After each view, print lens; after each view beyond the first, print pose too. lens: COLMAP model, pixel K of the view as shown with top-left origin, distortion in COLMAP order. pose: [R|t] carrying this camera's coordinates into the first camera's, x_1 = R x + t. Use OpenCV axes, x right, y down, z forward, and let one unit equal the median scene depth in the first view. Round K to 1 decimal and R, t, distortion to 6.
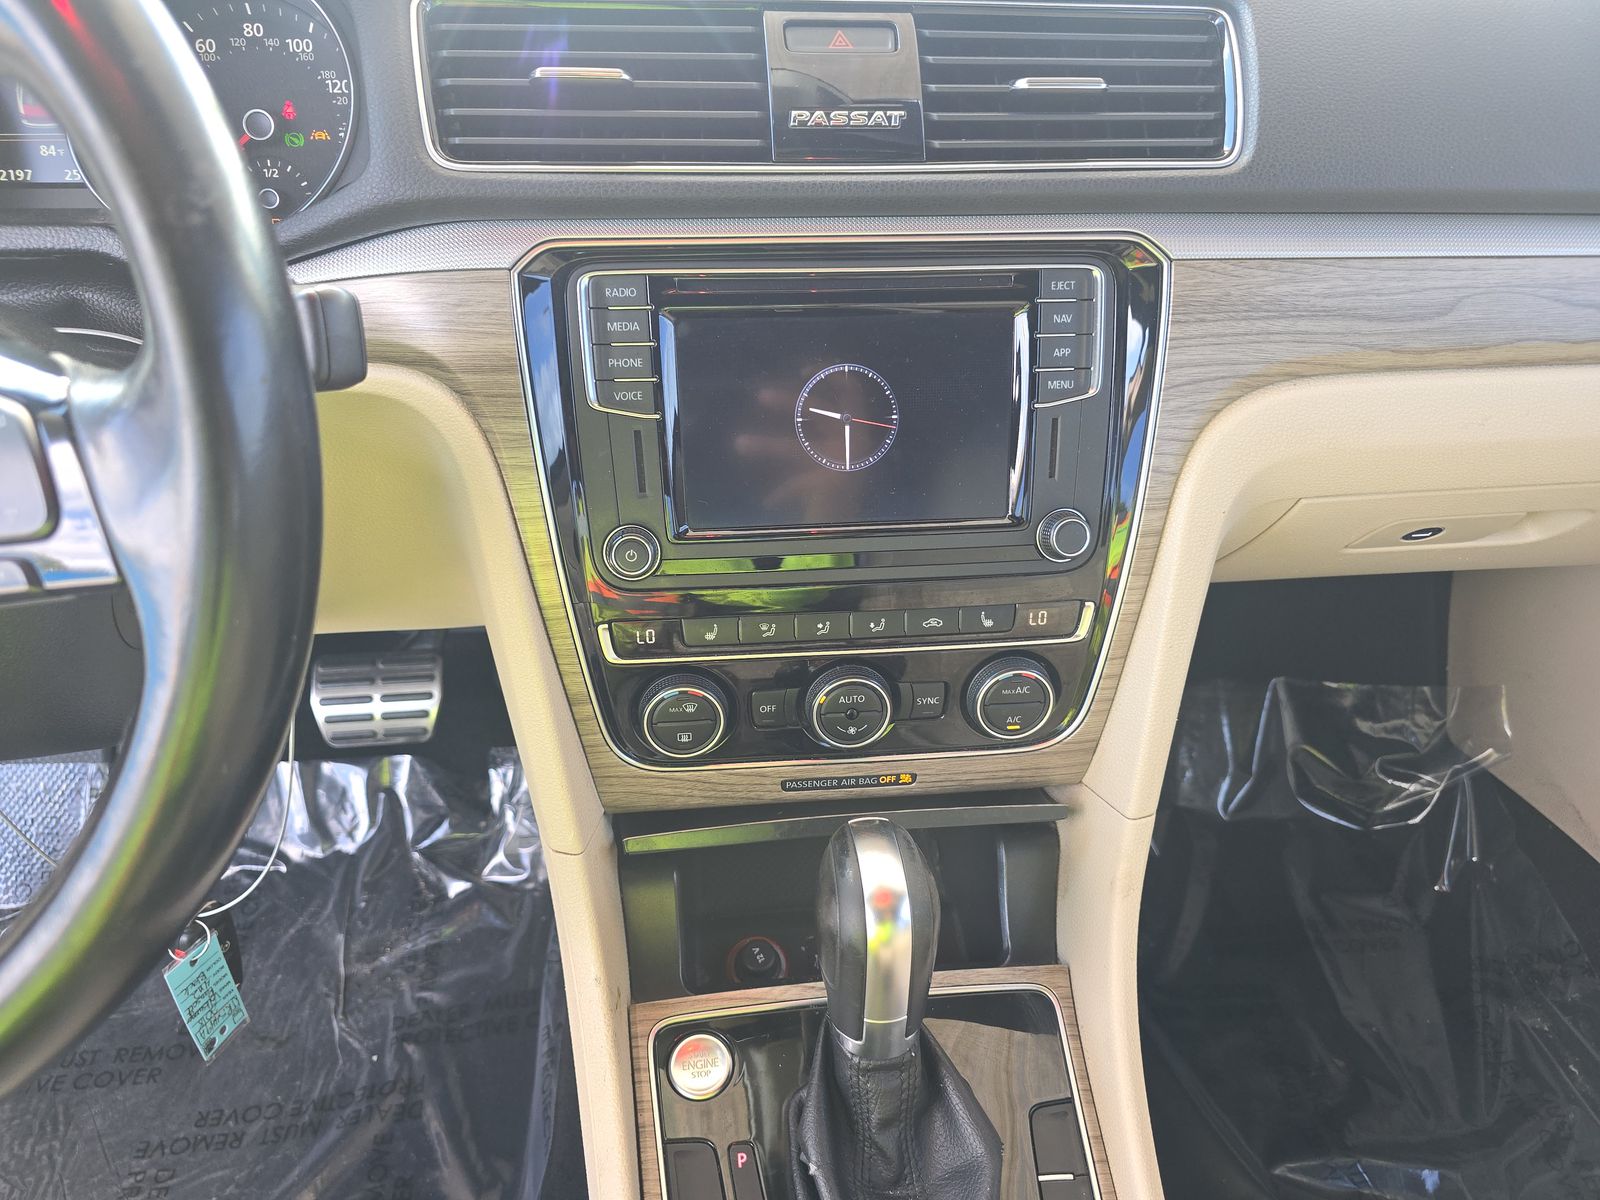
lens RADIAL K [[1068.2, 0, 798.0], [0, 1068.2, 592.3], [0, 0, 1]] dist [0.034564, -0.030604]
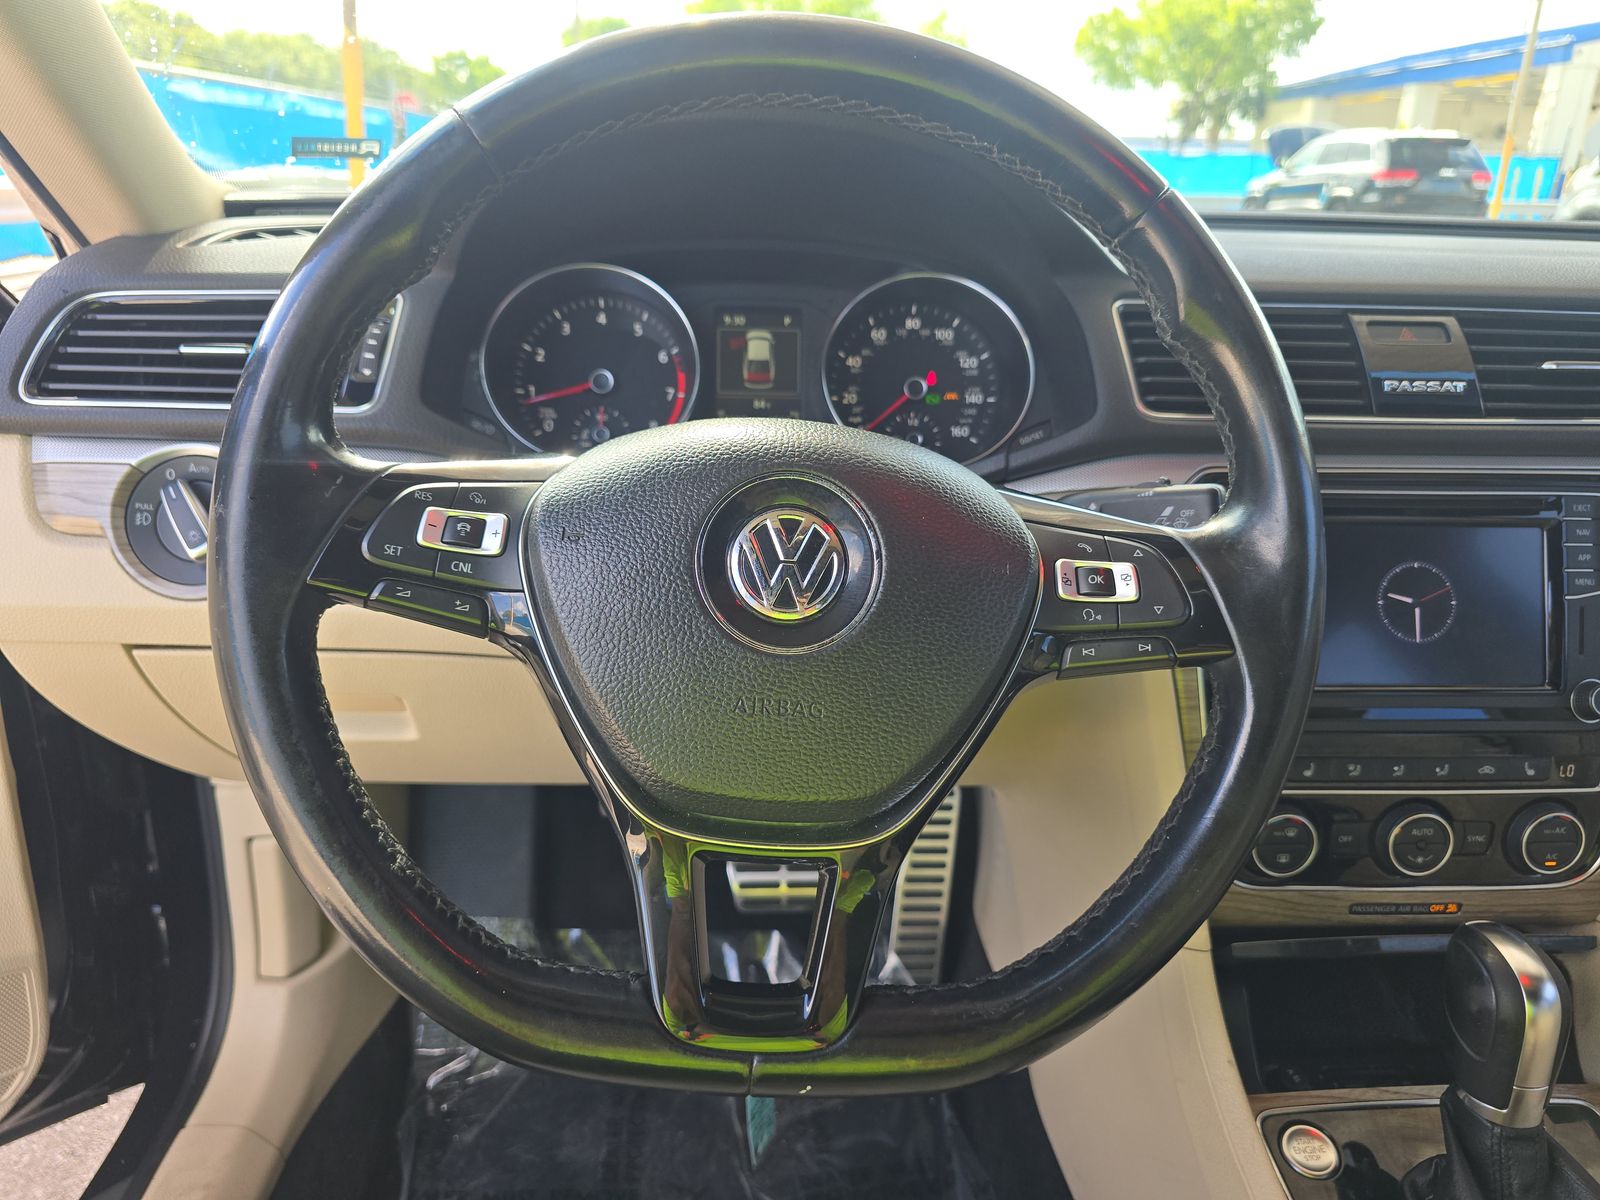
lens RADIAL K [[1068.2, 0, 800.6], [0, 1068.2, 606.4], [0, 0, 1]] dist [0.034564, -0.030604]
pose [[0.998744, 0.024750, -0.043573, -0.611088], [-0.033776, 0.974803, -0.220494, 0.145230], [0.037018, 0.221689, 0.974415, -0.274739]]
